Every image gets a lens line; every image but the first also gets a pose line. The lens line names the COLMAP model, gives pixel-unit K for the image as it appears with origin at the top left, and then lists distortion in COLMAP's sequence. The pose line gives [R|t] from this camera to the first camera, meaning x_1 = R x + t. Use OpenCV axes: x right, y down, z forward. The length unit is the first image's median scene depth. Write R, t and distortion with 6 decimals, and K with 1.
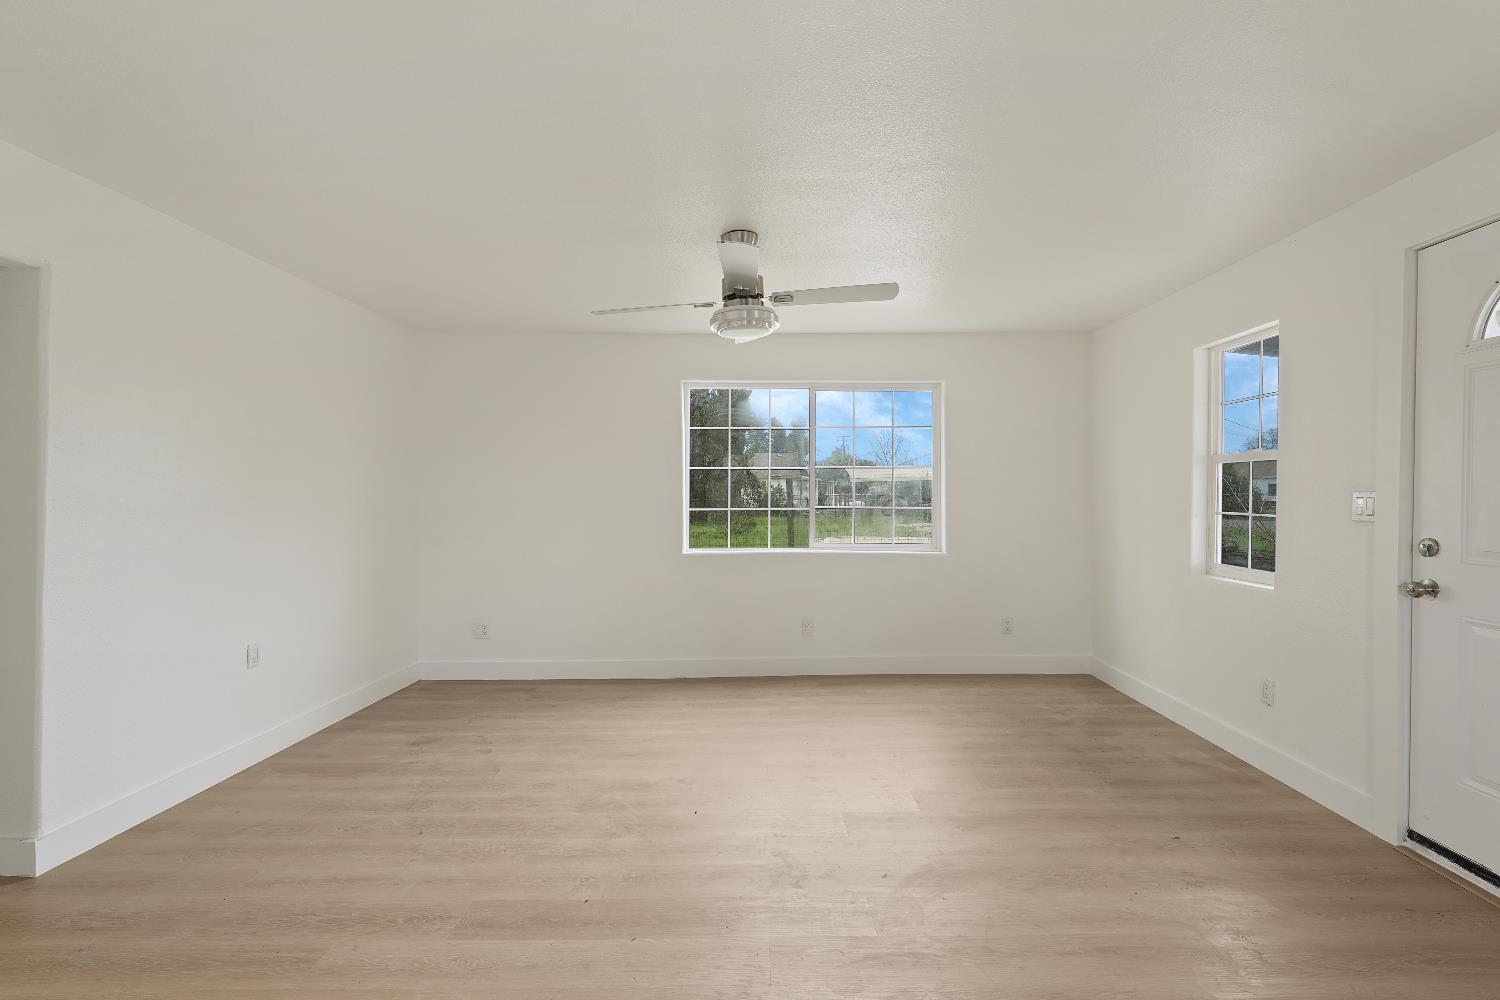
lens RADIAL K [[695.4, 0, 781.9], [0, 695.4, 506.0], [0, 0, 1]] dist [-0.000107, 0.000537]
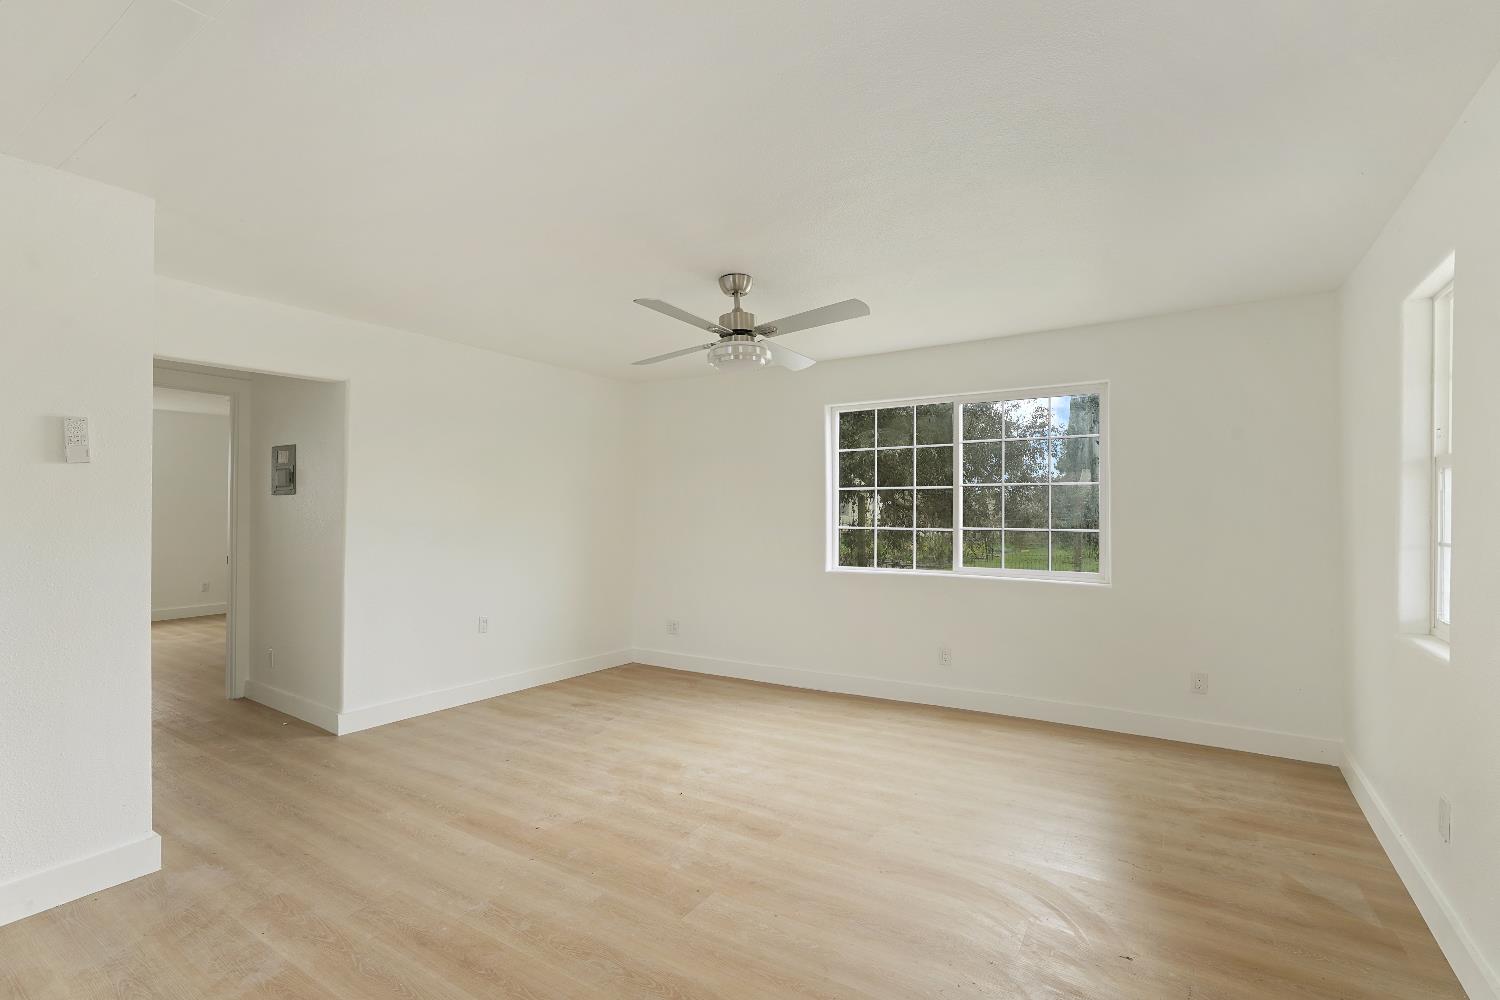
lens RADIAL K [[713.8, 0, 752.1], [0, 713.8, 508.6], [0, 0, 1]] dist [-0.003934, 0.011389]
pose [[0.829281, -0.002557, -0.558826, 0.496578], [-0.011451, 0.999702, -0.021568, -0.000263], [0.558714, 0.024285, 0.829004, 0.069219]]
